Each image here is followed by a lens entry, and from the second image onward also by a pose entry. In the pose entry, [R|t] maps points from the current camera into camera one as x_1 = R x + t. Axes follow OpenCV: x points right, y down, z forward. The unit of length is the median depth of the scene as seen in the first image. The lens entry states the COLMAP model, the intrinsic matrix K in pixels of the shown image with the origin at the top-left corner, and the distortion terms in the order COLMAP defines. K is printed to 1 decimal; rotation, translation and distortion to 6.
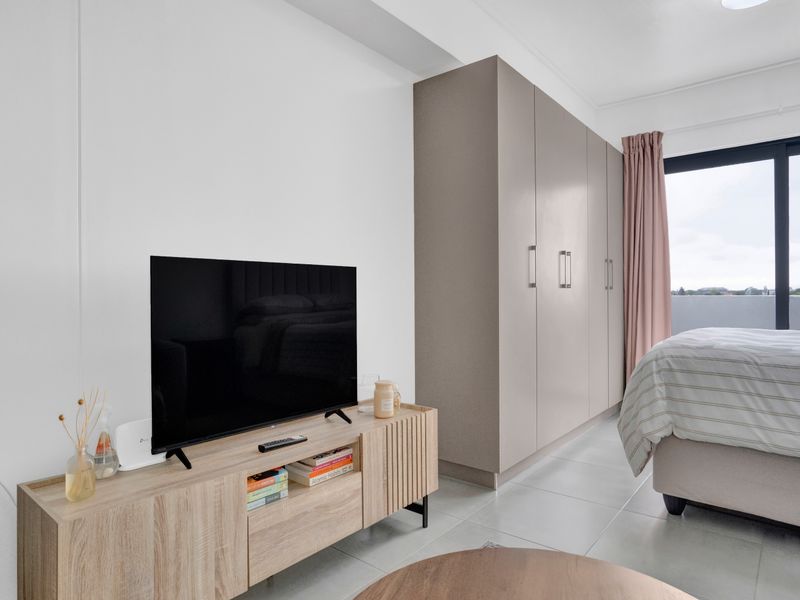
lens RADIAL K [[495.5, 0, 398.2], [0, 495.5, 294.9], [0, 0, 1]] dist [-0.048800, 0.025918]
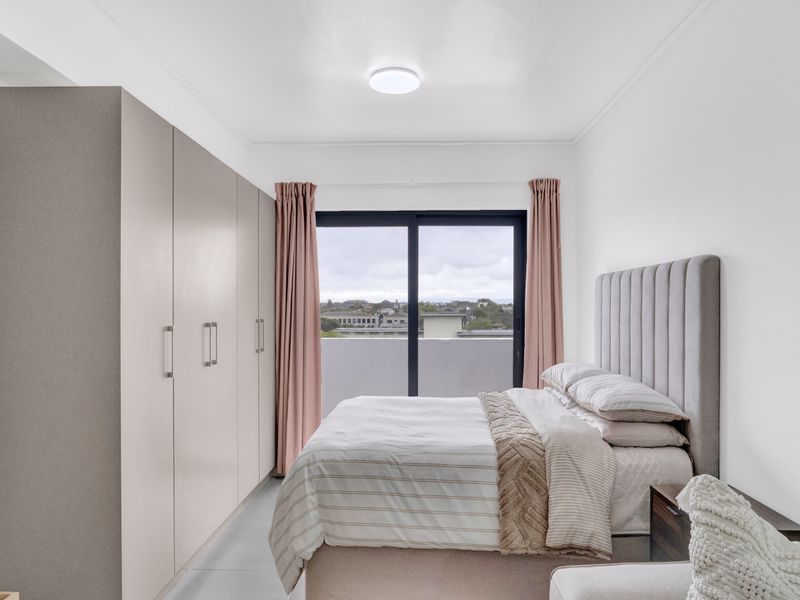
lens RADIAL K [[545.2, 0, 407.7], [0, 545.2, 308.6], [0, 0, 1]] dist [-0.006777, -0.001801]
pose [[0.785008, 0.001857, 0.619483, 0.034375], [-0.004406, 0.999987, 0.002586, -0.170202], [-0.619470, -0.004759, 0.785006, 0.071603]]
